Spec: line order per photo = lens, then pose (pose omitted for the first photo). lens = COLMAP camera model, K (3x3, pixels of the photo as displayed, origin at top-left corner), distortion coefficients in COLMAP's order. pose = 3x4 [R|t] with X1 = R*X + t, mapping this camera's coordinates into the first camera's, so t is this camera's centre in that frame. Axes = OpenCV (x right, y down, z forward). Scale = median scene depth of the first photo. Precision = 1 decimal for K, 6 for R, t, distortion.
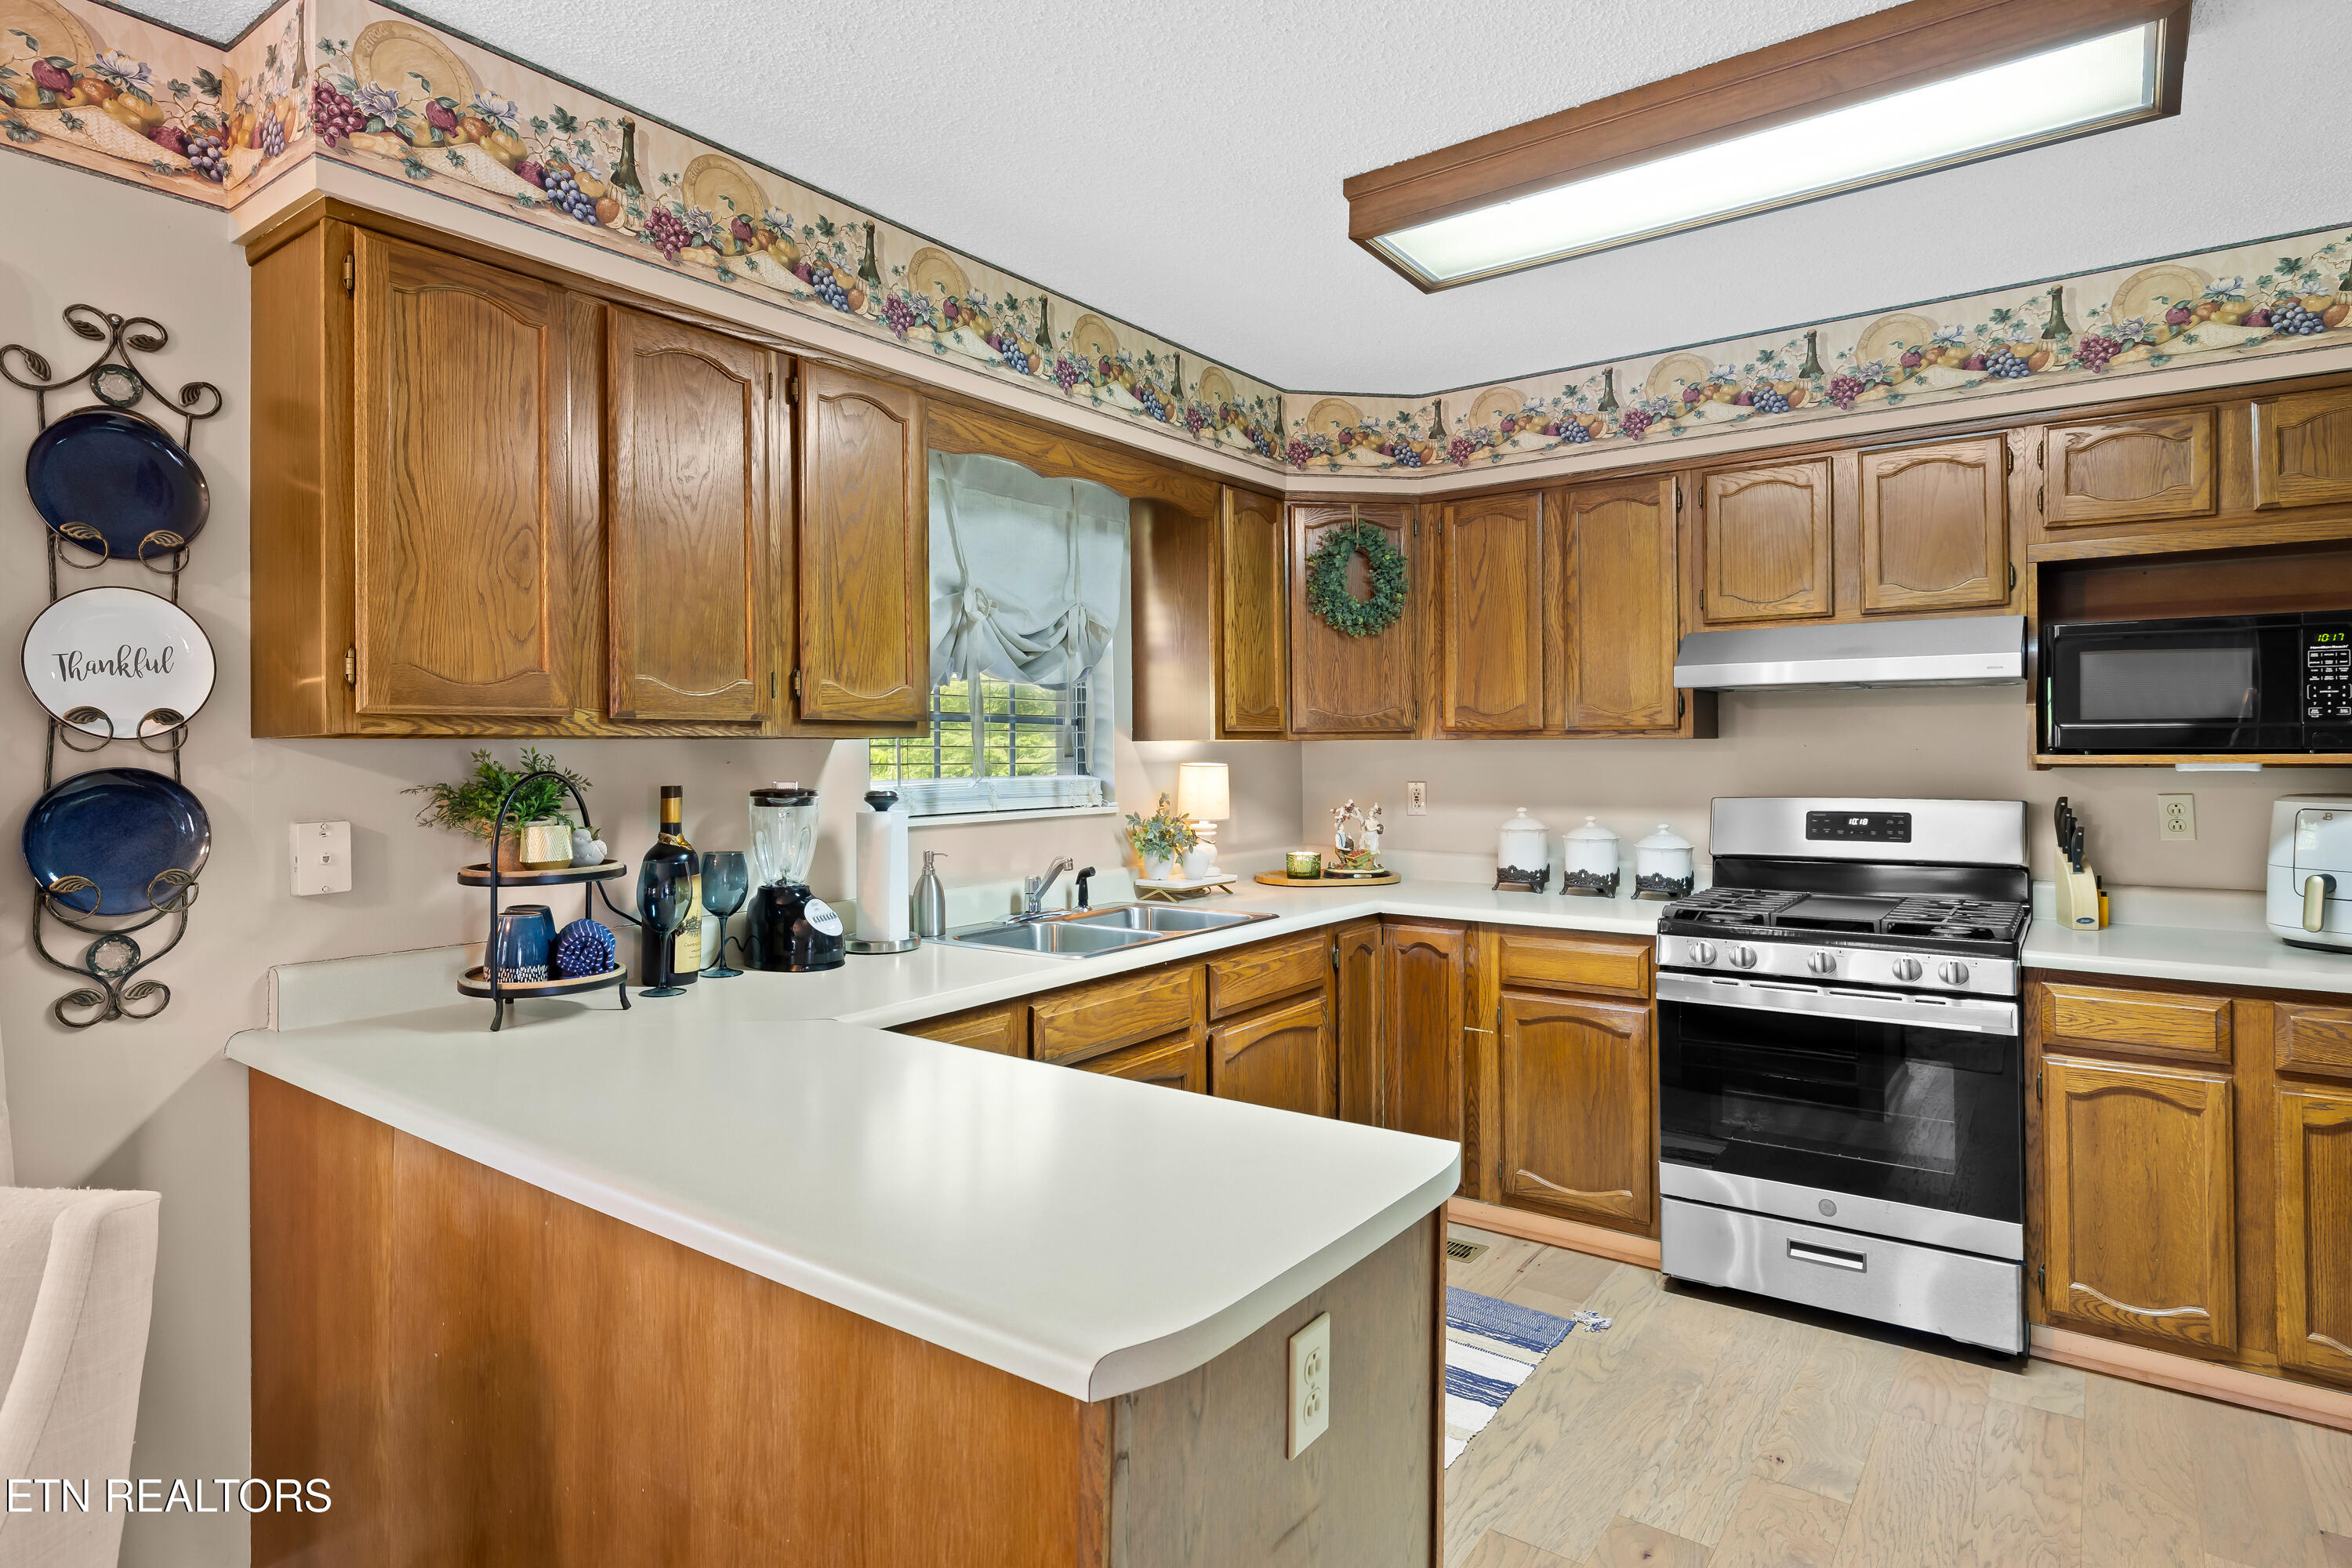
lens RADIAL K [[1256.9, 0, 1174.0], [0, 1256.9, 726.8], [0, 0, 1]] dist [0.000267, 0.000150]
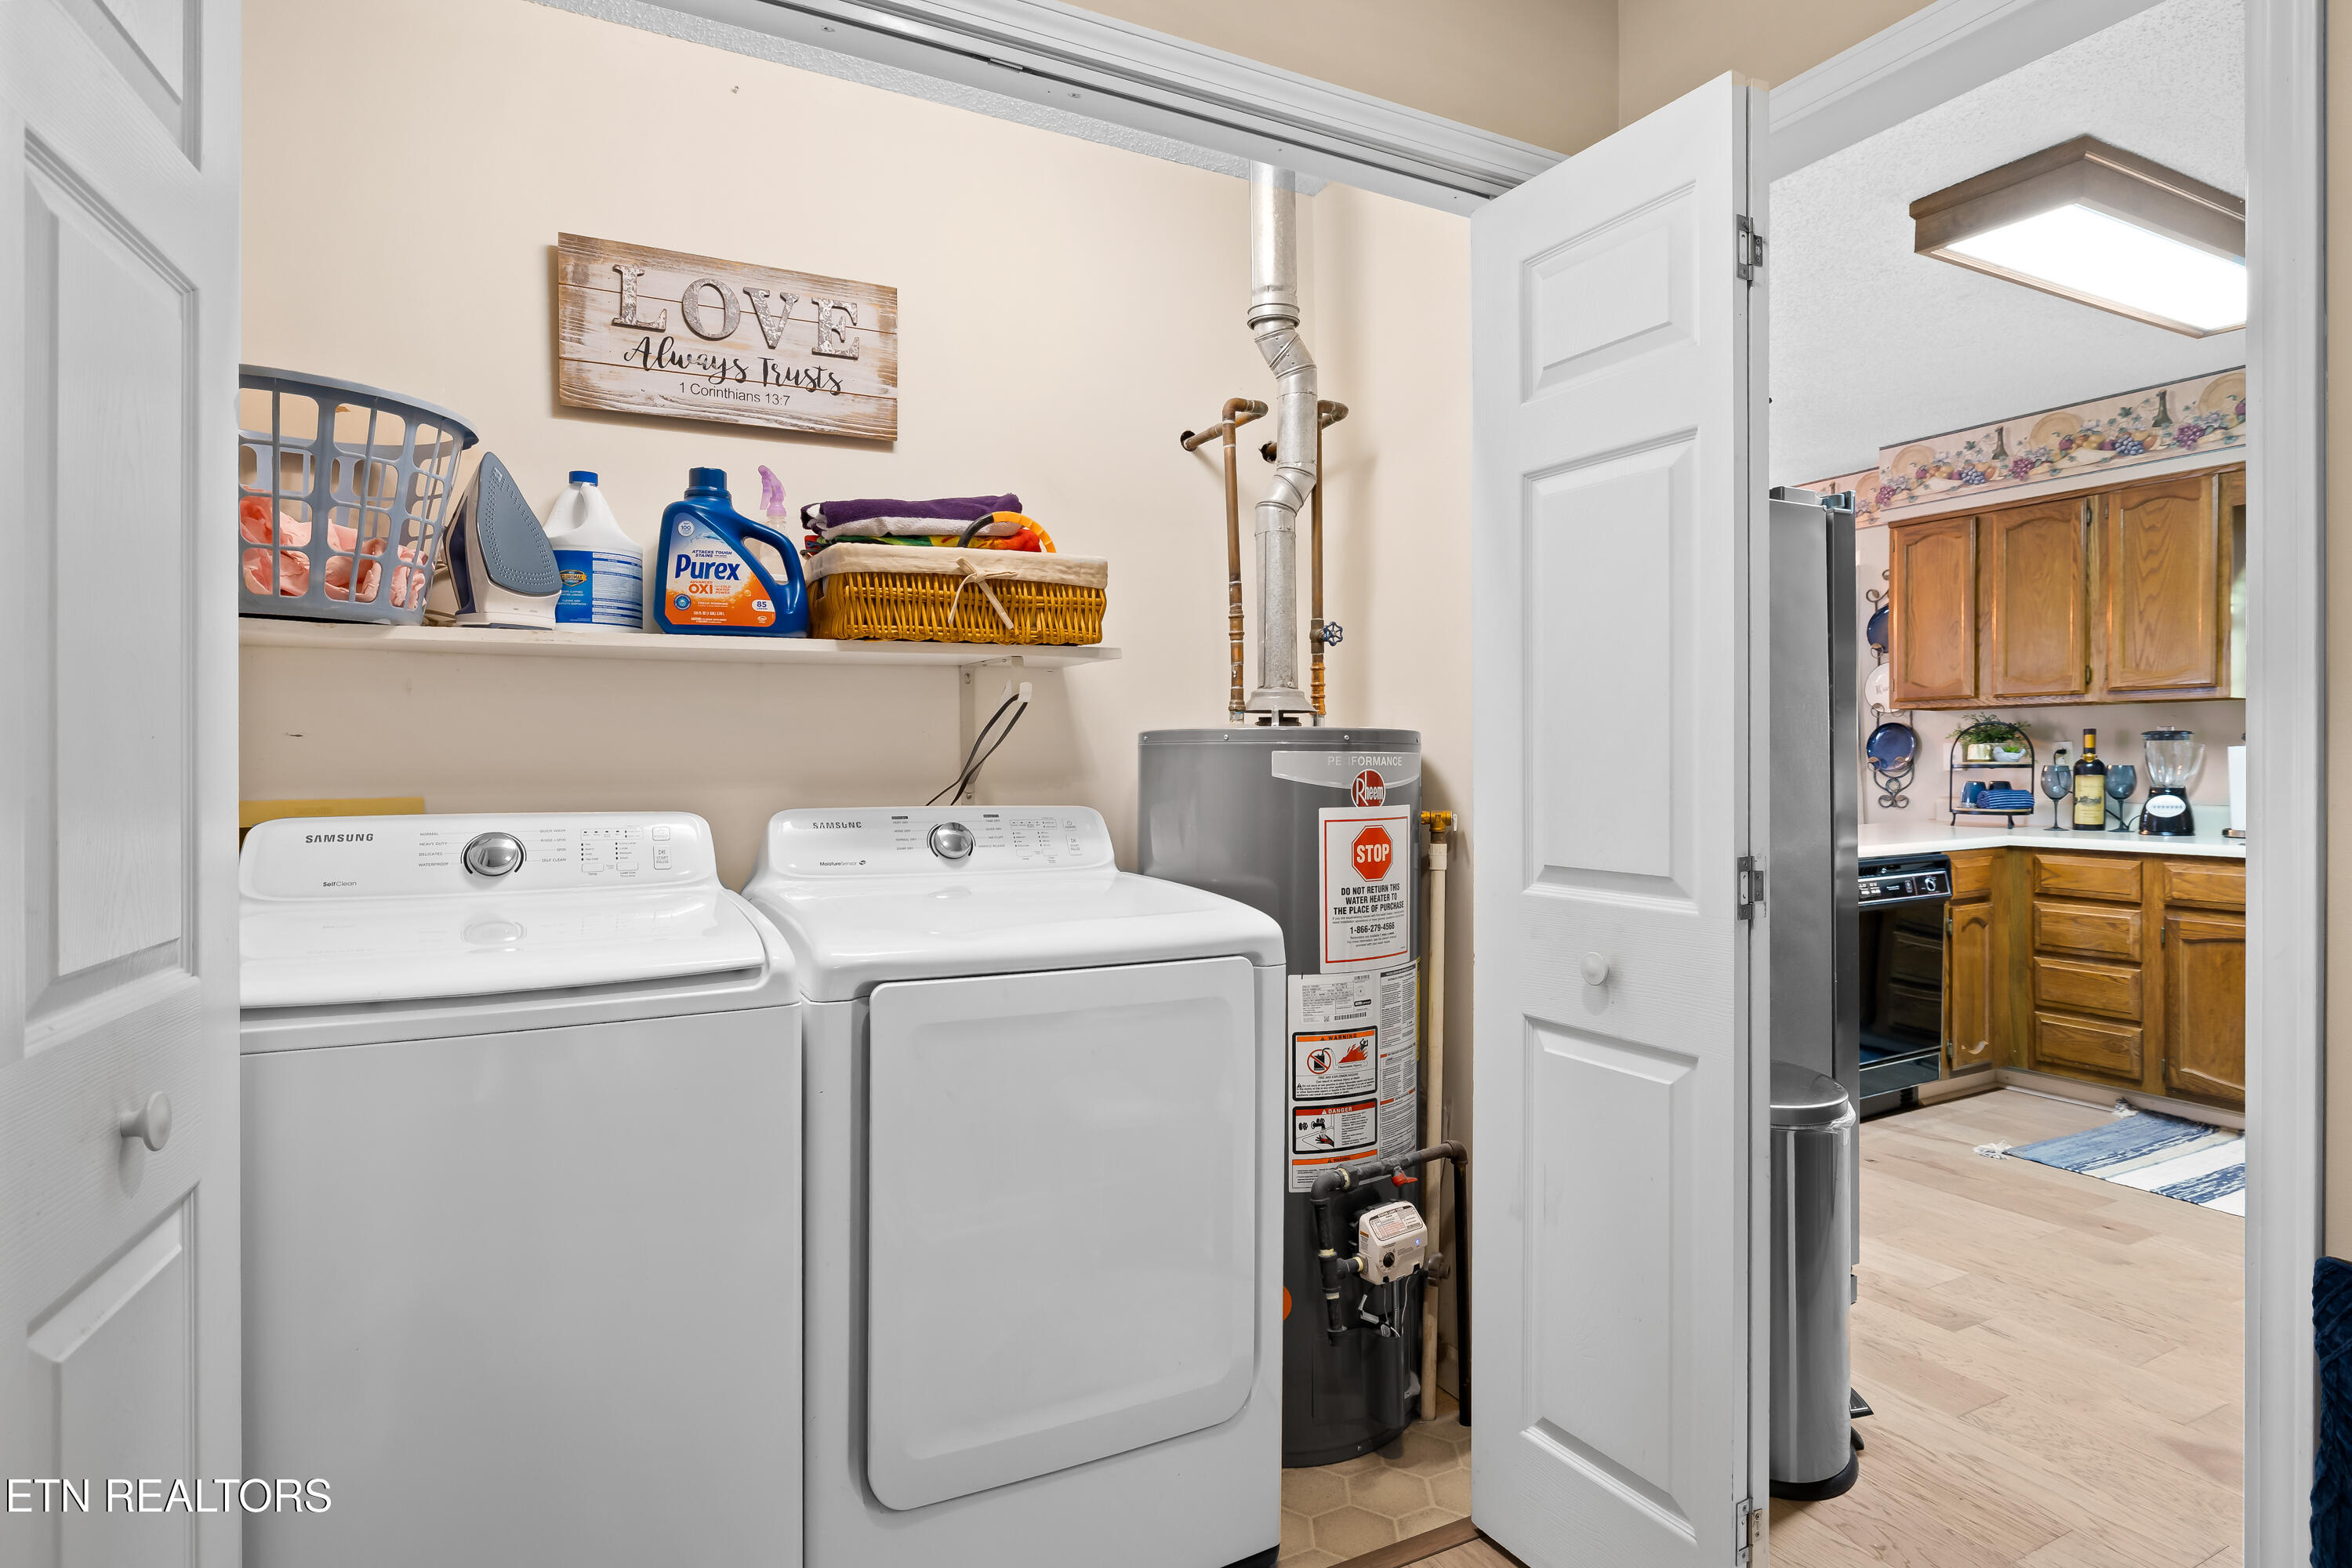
lens RADIAL K [[1256.9, 0, 1168.2], [0, 1256.9, 765.5], [0, 0, 1]] dist [0.001501, 0.001023]
pose [[-0.432125, 0.004118, -0.901804, 2.226014], [0.014105, 0.999898, -0.002193, 0.100257], [0.901704, -0.013667, -0.432139, 0.631718]]
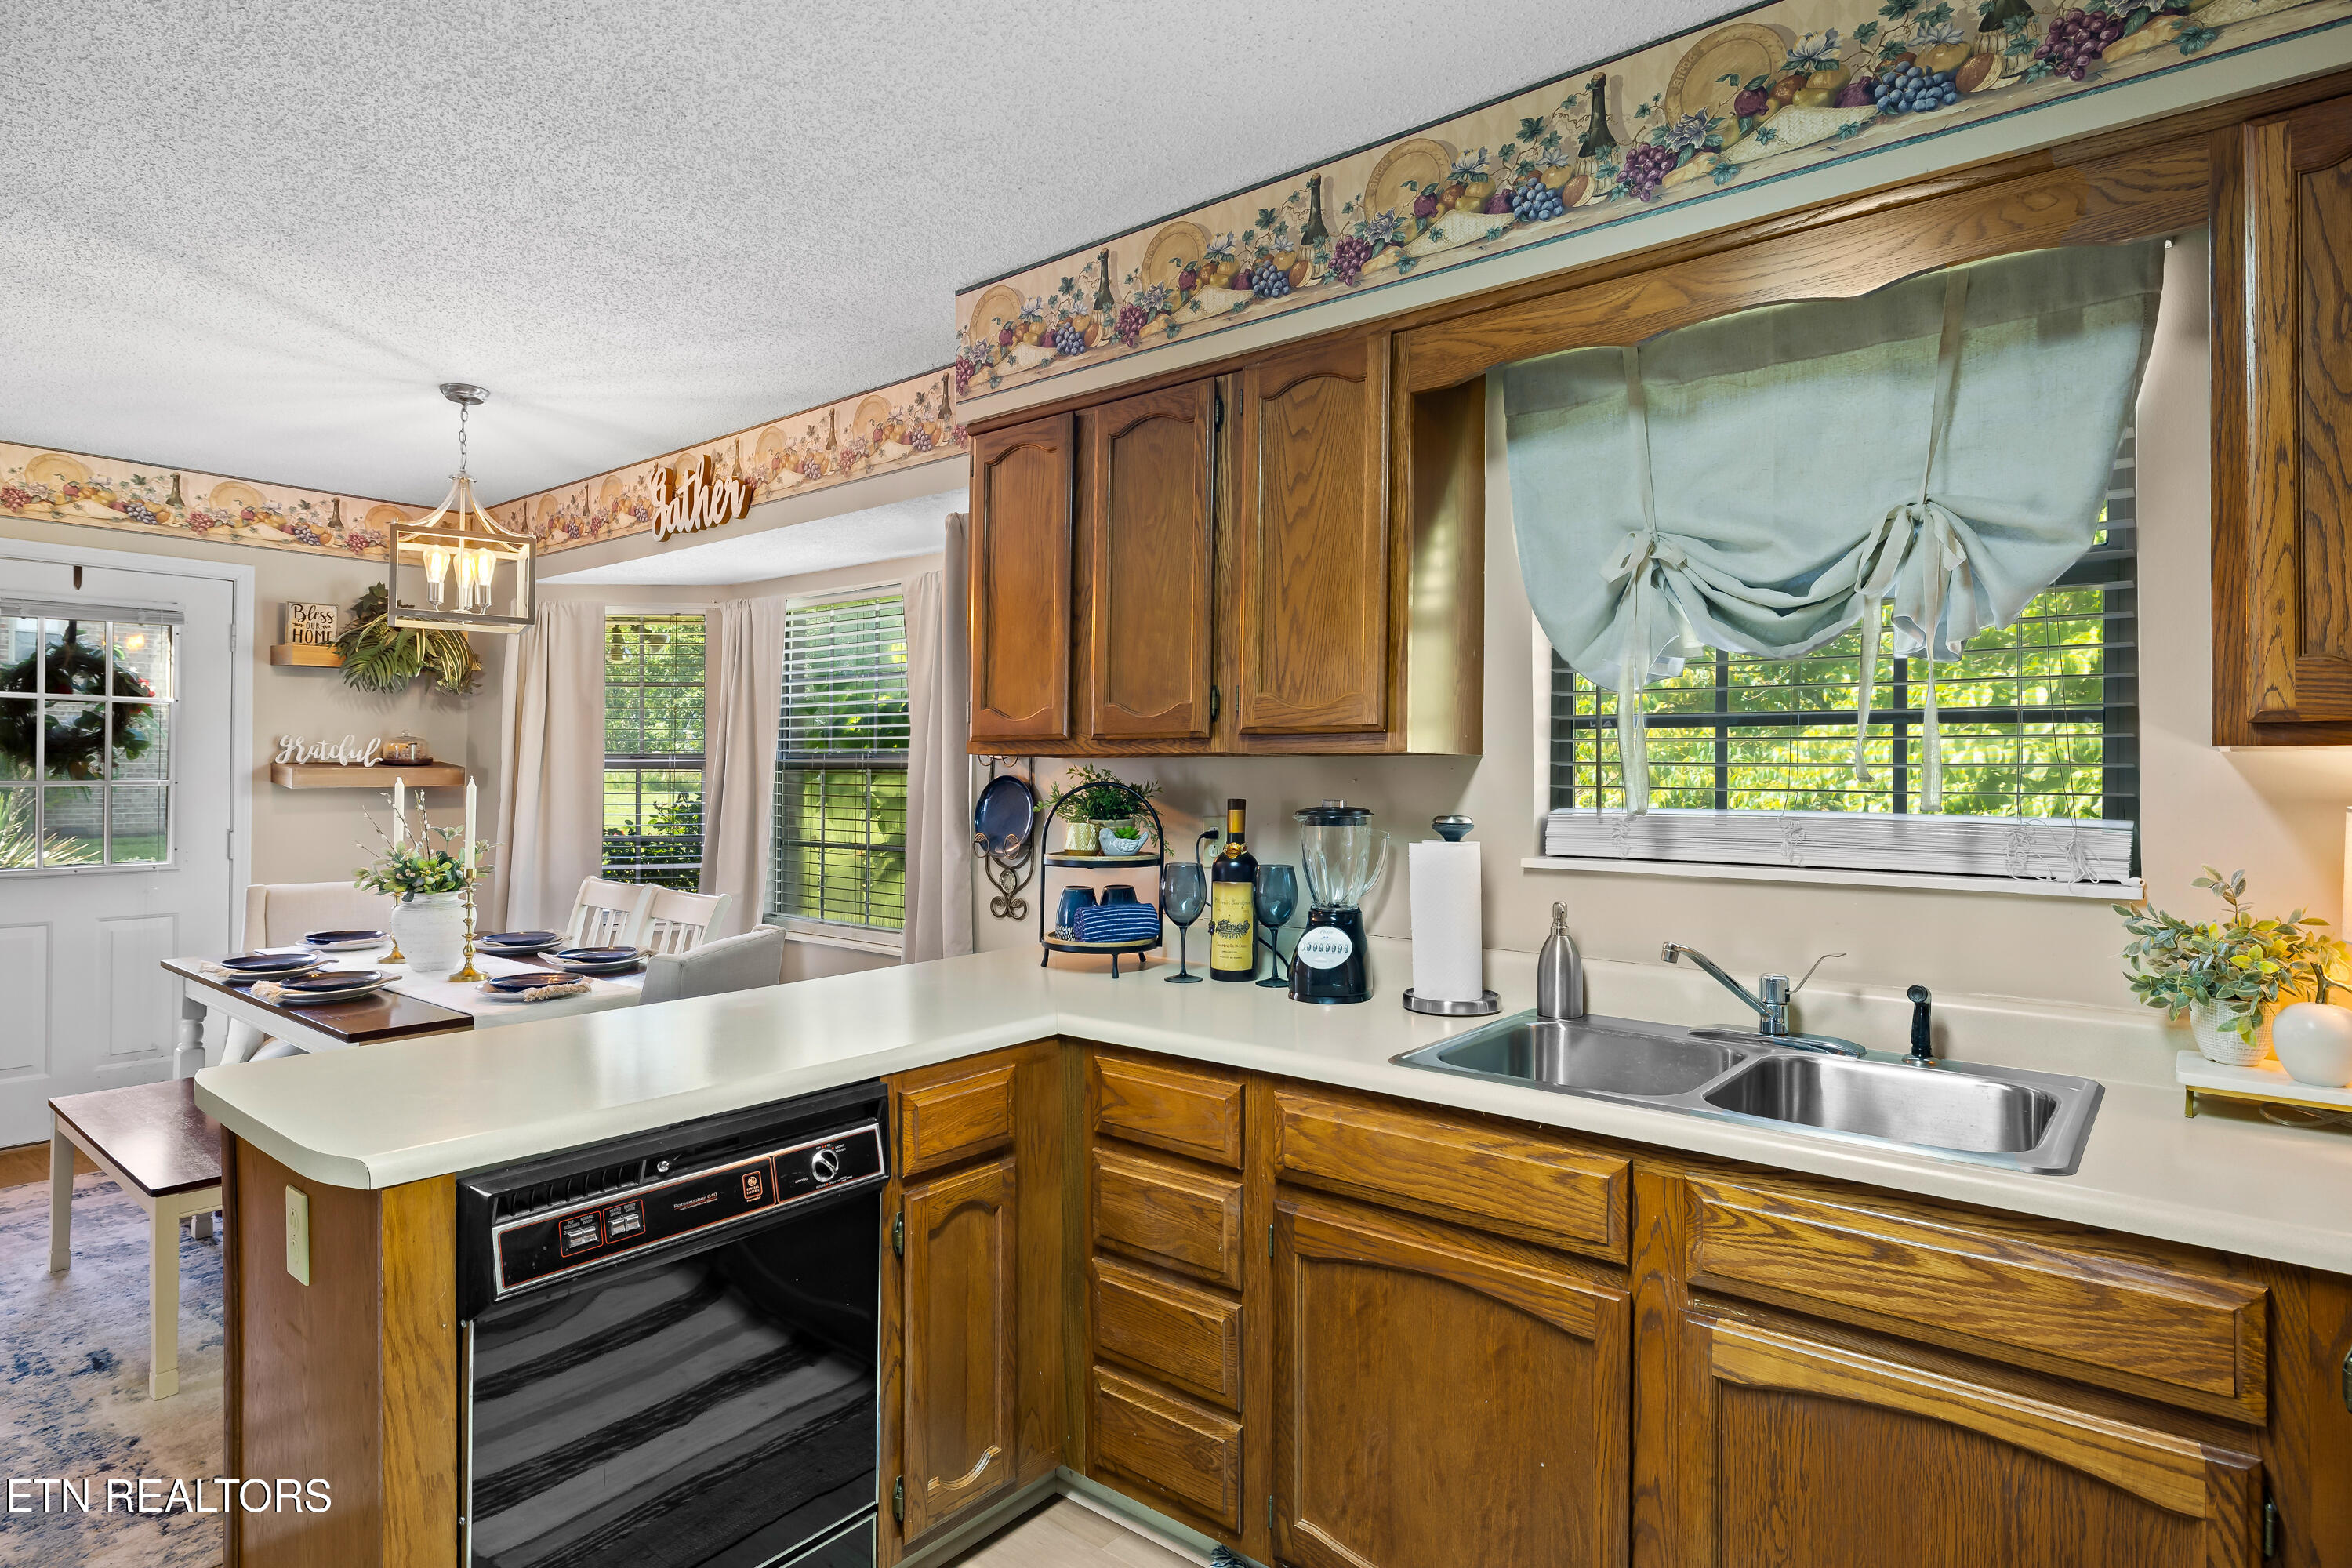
lens RADIAL K [[1267.6, 0, 1176.3], [0, 1267.6, 774.8], [0, 0, 1]] dist [-0.000033, 0.000144]
pose [[-0.054675, -0.003707, -0.998497, 0.802039], [0.005738, 0.999975, -0.004027, 0.034562], [0.998488, -0.005950, -0.054653, 1.143429]]
